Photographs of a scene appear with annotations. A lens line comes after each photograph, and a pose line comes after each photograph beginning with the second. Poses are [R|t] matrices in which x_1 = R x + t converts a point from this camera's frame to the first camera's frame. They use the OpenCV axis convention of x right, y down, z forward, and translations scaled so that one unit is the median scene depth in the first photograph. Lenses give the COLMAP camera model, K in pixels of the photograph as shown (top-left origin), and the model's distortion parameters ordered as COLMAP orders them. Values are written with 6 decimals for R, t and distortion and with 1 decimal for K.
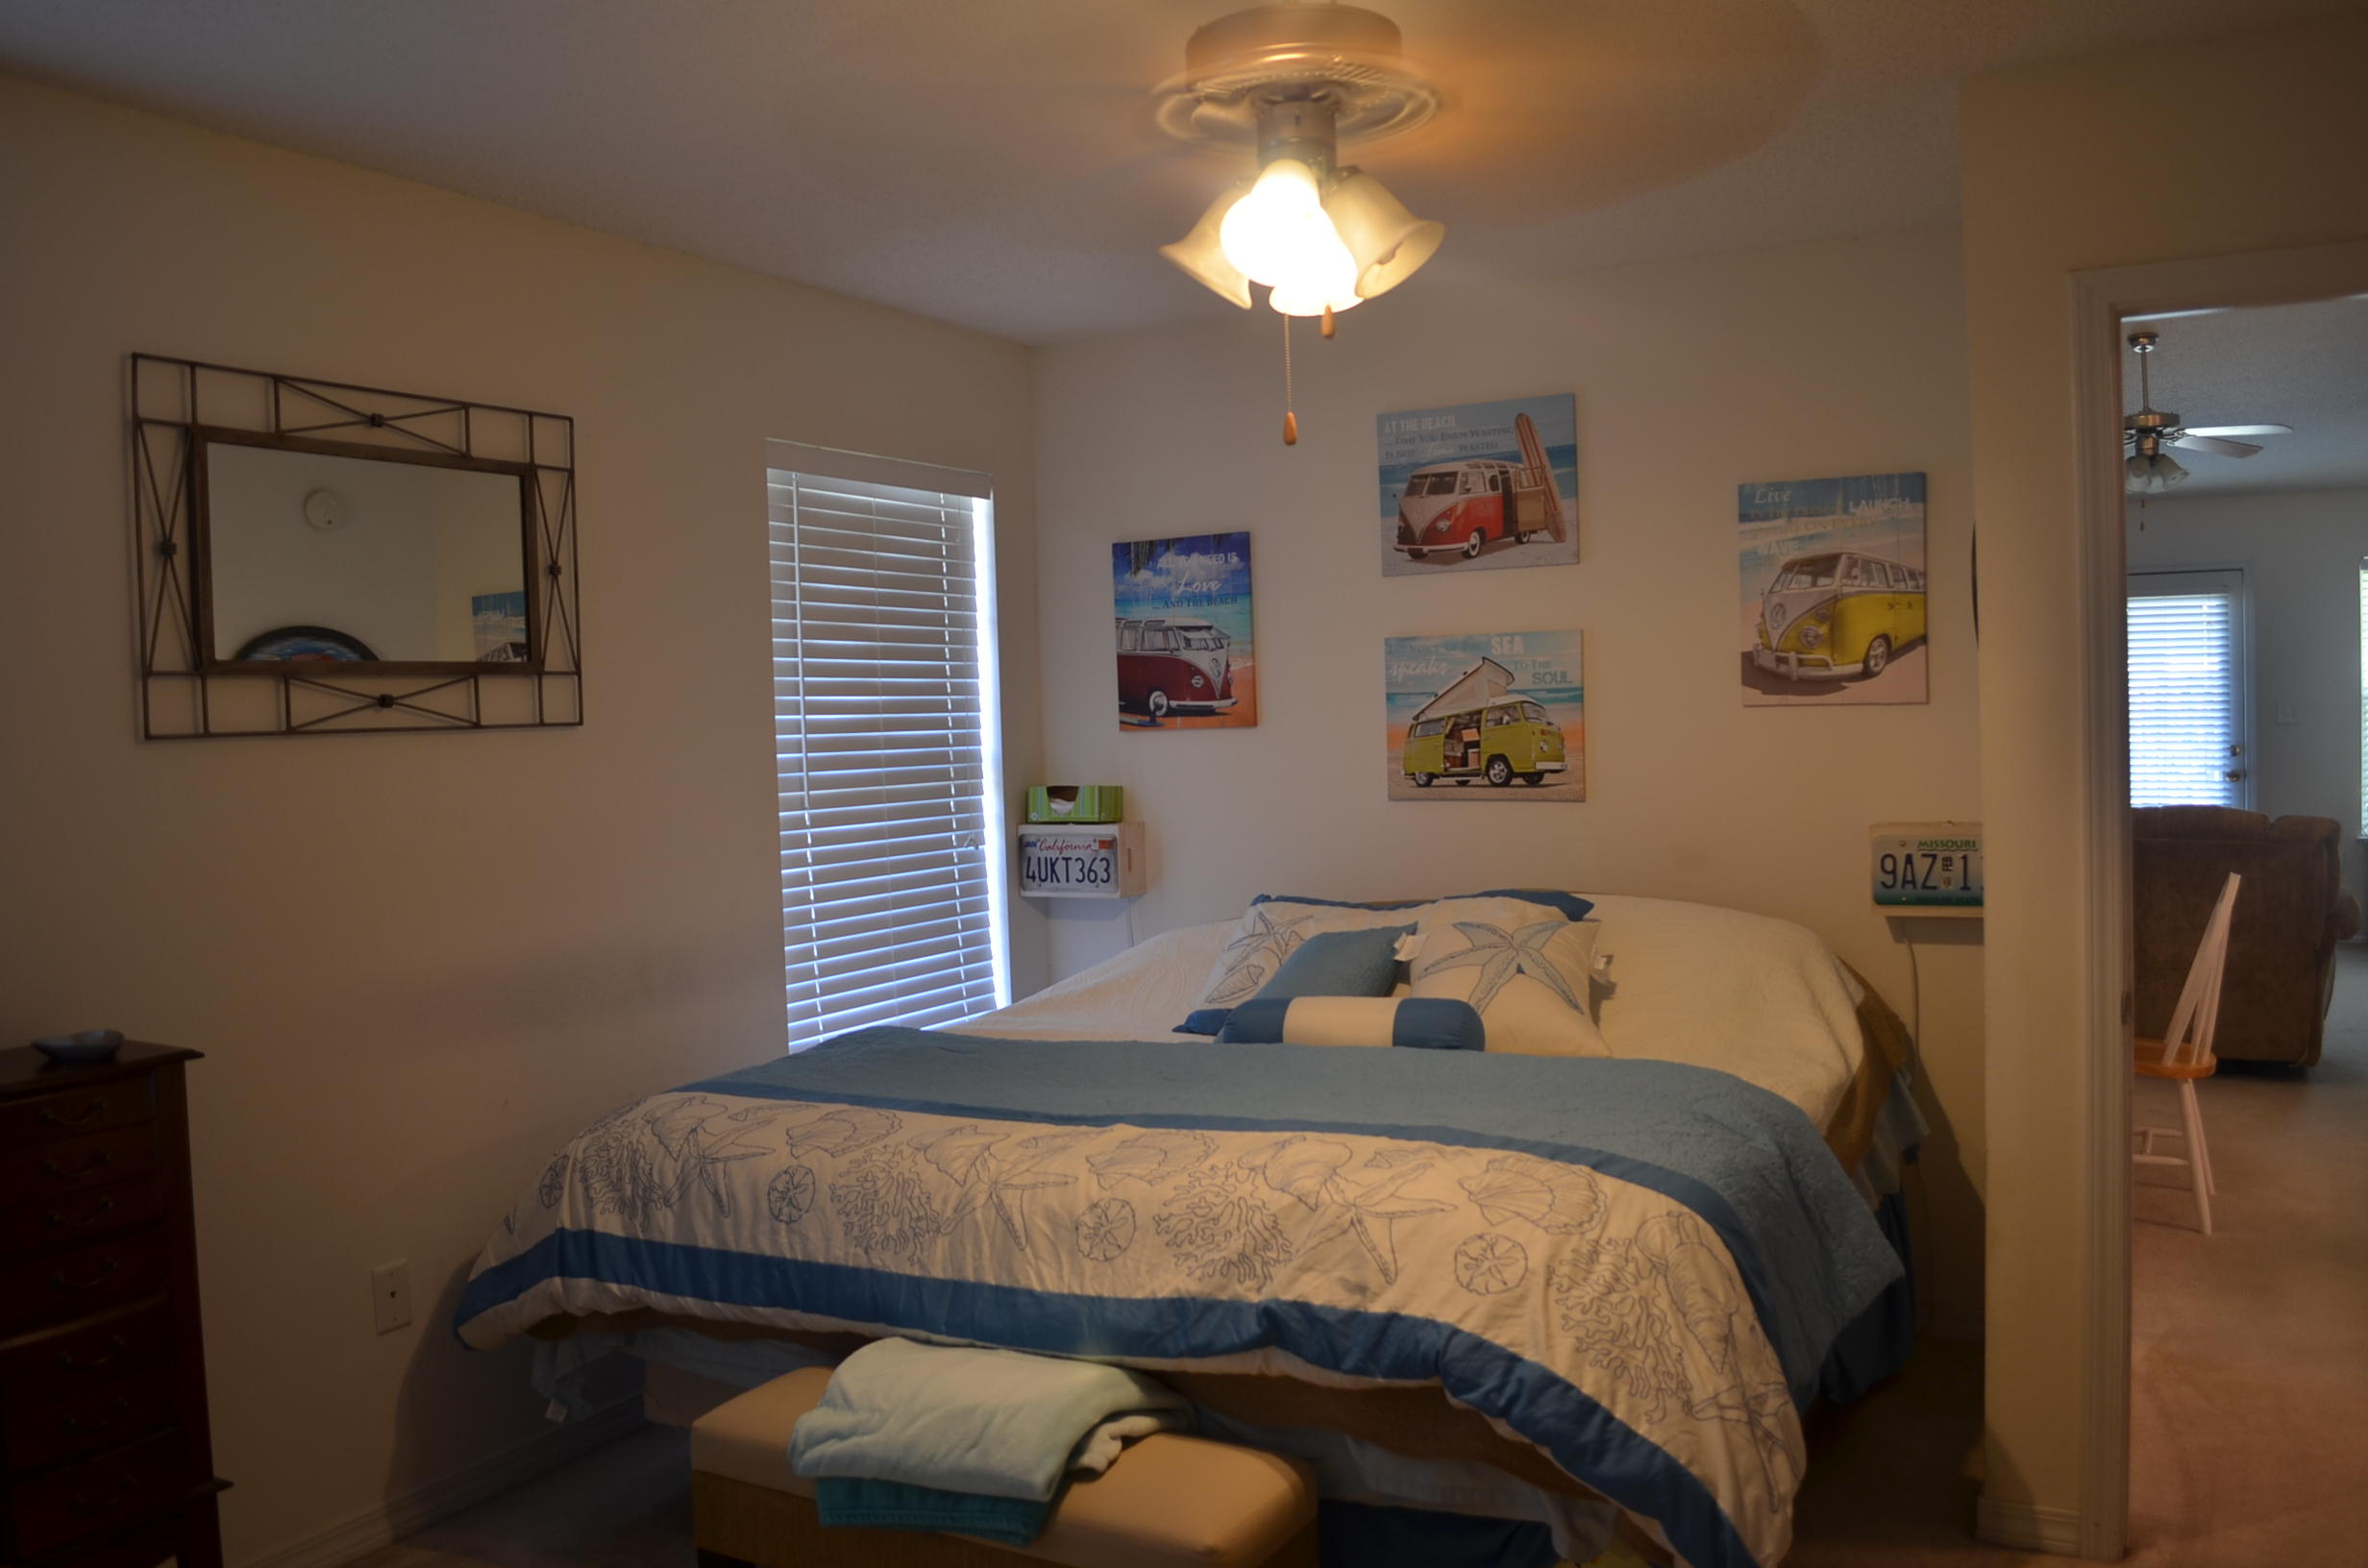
lens RADIAL K [[1867.2, 0, 1184.0], [0, 1867.2, 784.0], [0, 0, 1]] dist [-0.071228, -0.000653]
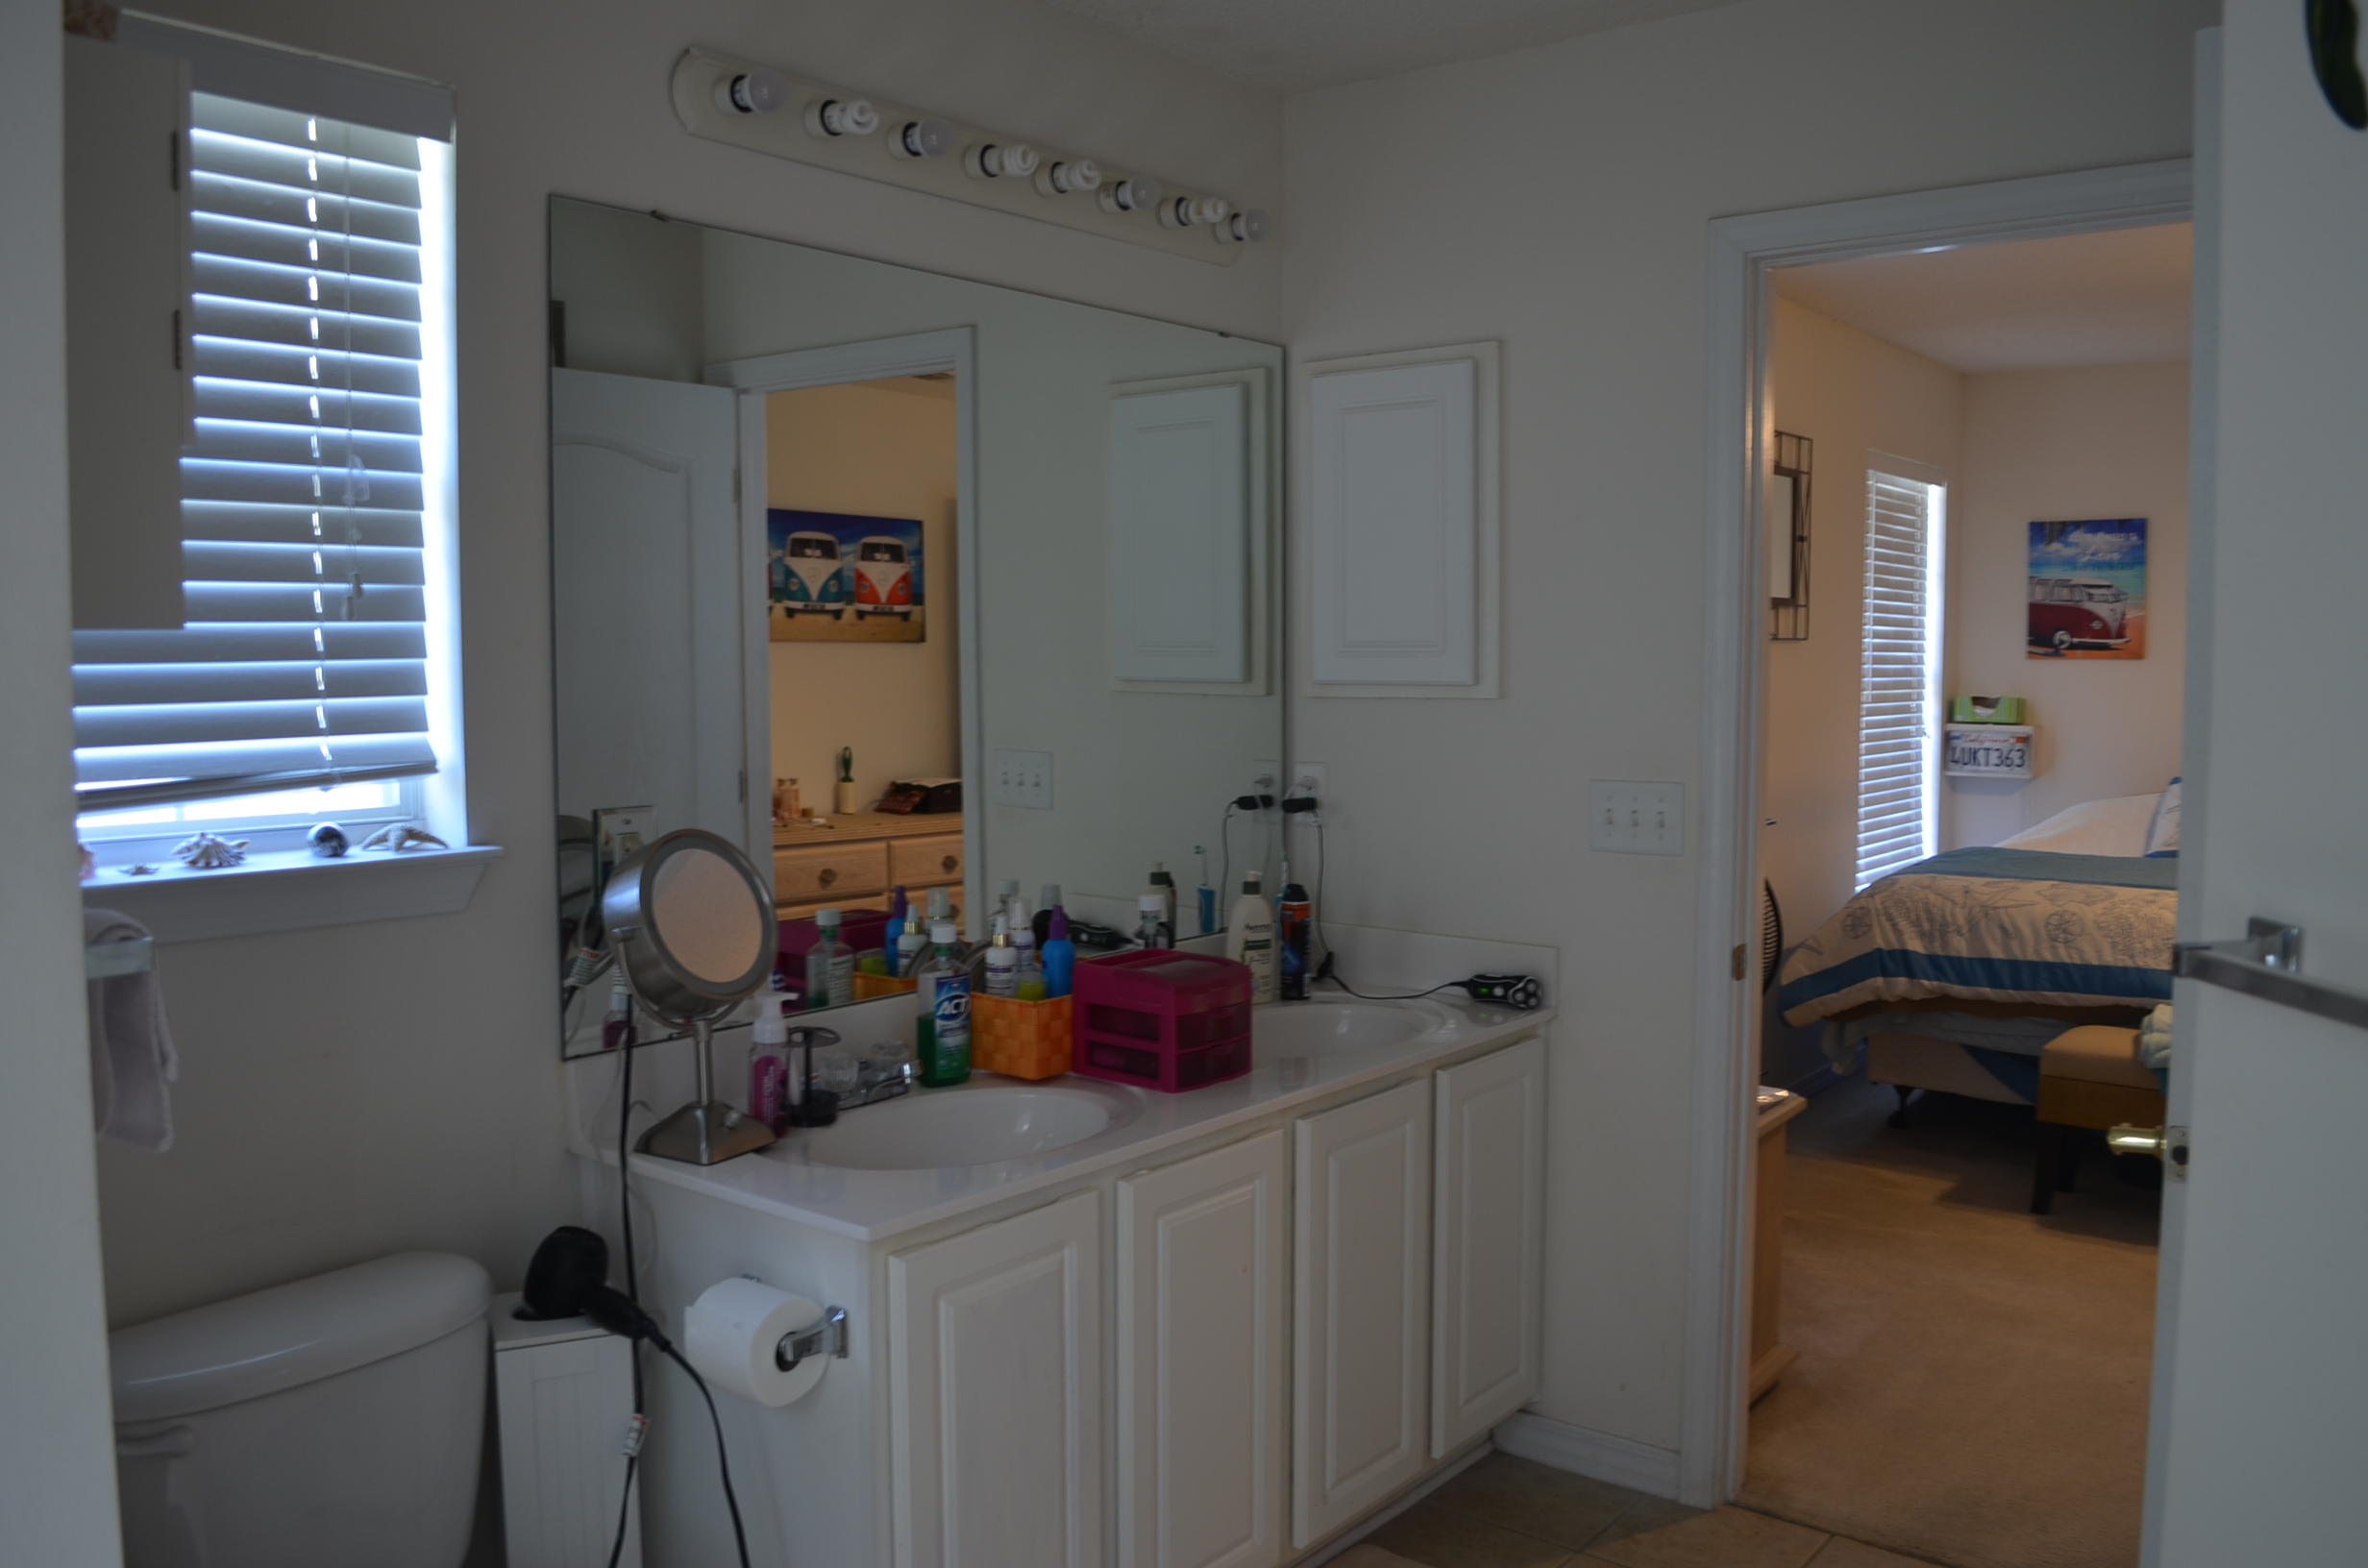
lens RADIAL K [[1867.2, 0, 1184.0], [0, 1867.2, 784.0], [0, 0, 1]] dist [-0.071228, -0.000653]
pose [[0.986886, 0.044474, -0.155172, -0.445610], [-0.038382, 0.998379, 0.042037, 0.031853], [0.156790, -0.035530, 0.986993, -0.454252]]
